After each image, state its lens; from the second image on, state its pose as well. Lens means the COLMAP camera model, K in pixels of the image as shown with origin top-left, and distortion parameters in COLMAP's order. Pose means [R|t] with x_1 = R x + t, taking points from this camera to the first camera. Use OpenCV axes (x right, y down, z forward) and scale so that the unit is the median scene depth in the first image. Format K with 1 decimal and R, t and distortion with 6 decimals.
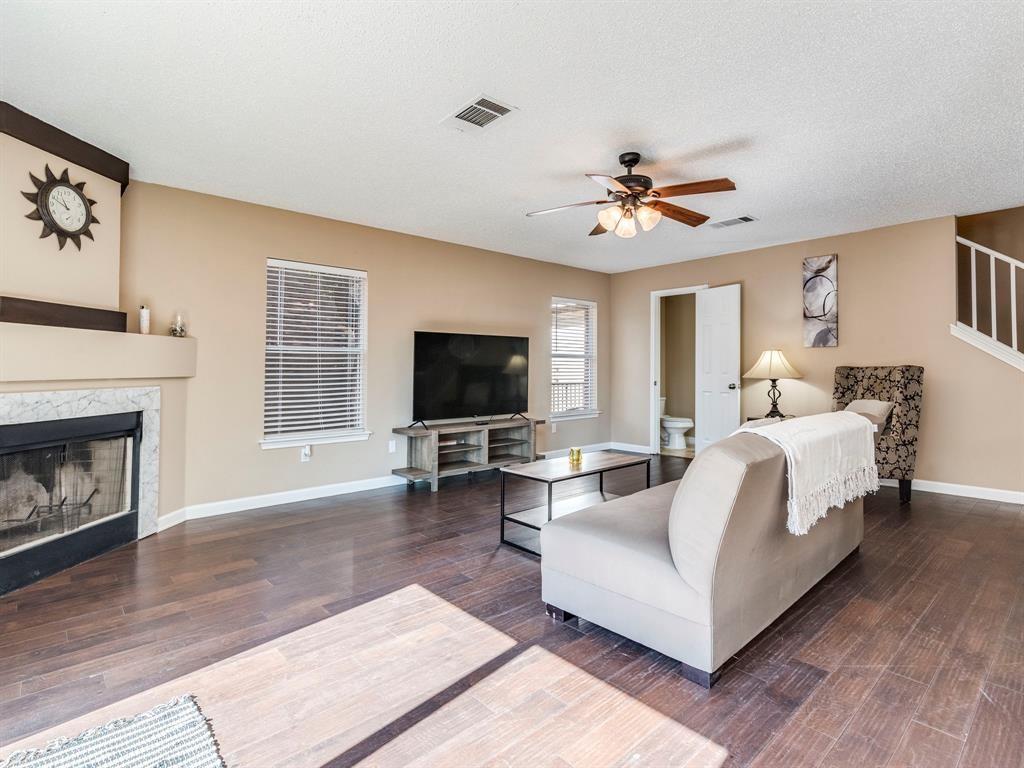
lens RADIAL K [[529.4, 0, 512.8], [0, 529.4, 380.5], [0, 0, 1]] dist [0.013001, -0.000587]
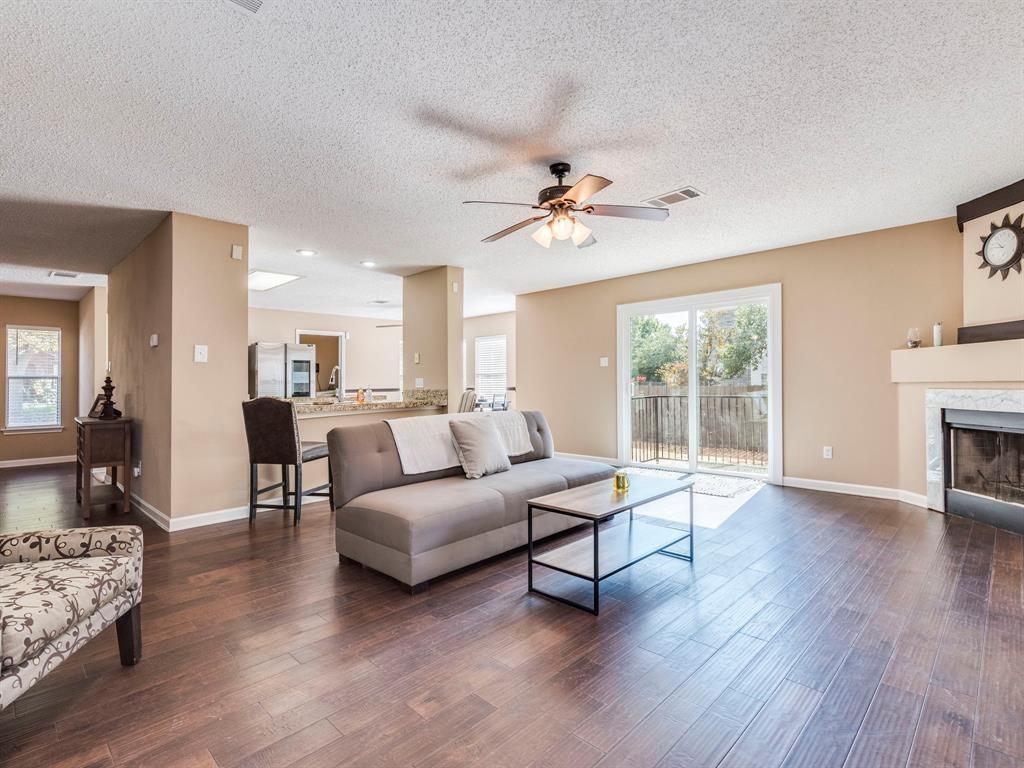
lens RADIAL K [[529.4, 0, 526.9], [0, 529.4, 366.7], [0, 0, 1]] dist [0.013001, -0.000587]
pose [[-0.995384, 0.018522, -0.094167, 0.378555], [0.018177, 0.999825, 0.004516, -0.056296], [0.094234, 0.002783, -0.995546, 1.959035]]
